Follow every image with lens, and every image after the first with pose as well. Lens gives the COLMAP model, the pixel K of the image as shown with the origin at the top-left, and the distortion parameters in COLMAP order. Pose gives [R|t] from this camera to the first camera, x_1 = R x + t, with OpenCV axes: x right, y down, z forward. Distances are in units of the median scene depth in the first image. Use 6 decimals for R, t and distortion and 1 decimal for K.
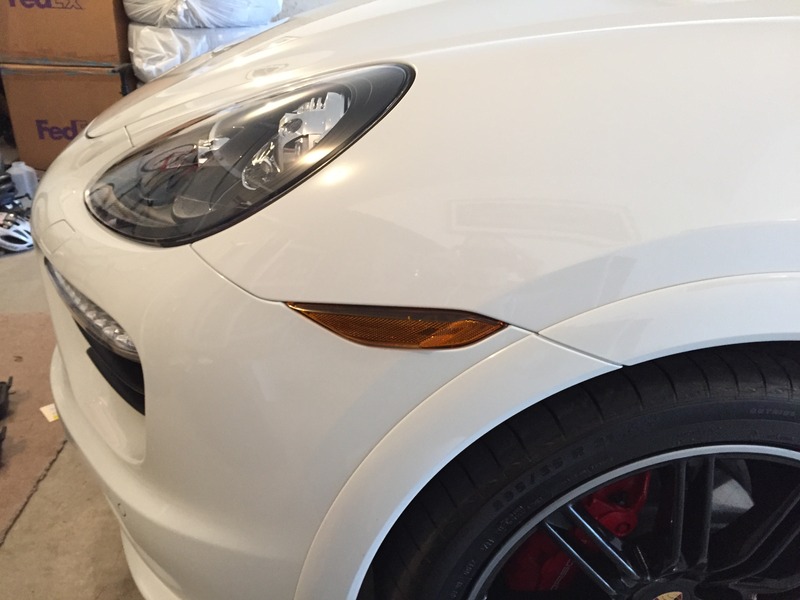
lens RADIAL K [[682.6, 0, 400.0], [0, 682.6, 300.0], [0, 0, 1]] dist [0.008086, -0.004420]
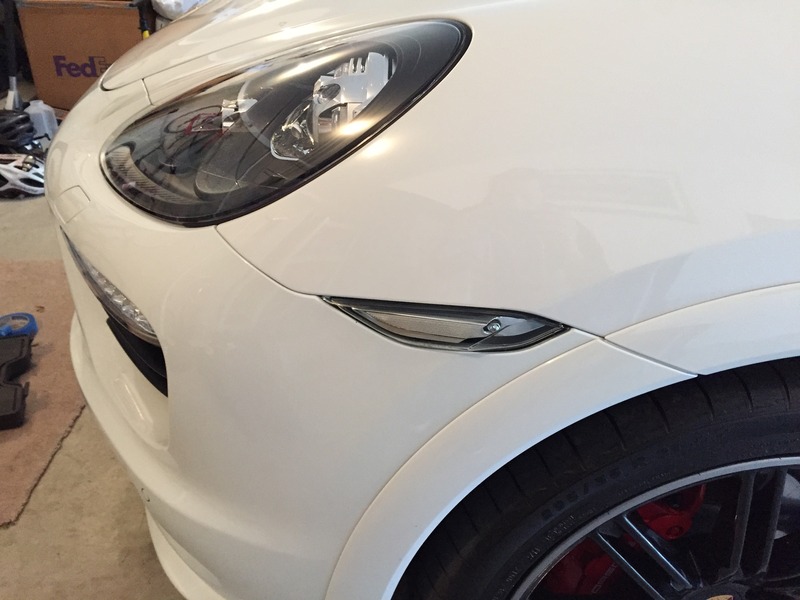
lens RADIAL K [[682.6, 0, 400.0], [0, 682.6, 300.0], [0, 0, 1]] dist [0.008086, -0.004420]
pose [[0.999381, 0.020994, -0.028220, -0.030290], [-0.018428, 0.995924, 0.088297, -0.057267], [0.029959, -0.087722, 0.995694, 0.085898]]
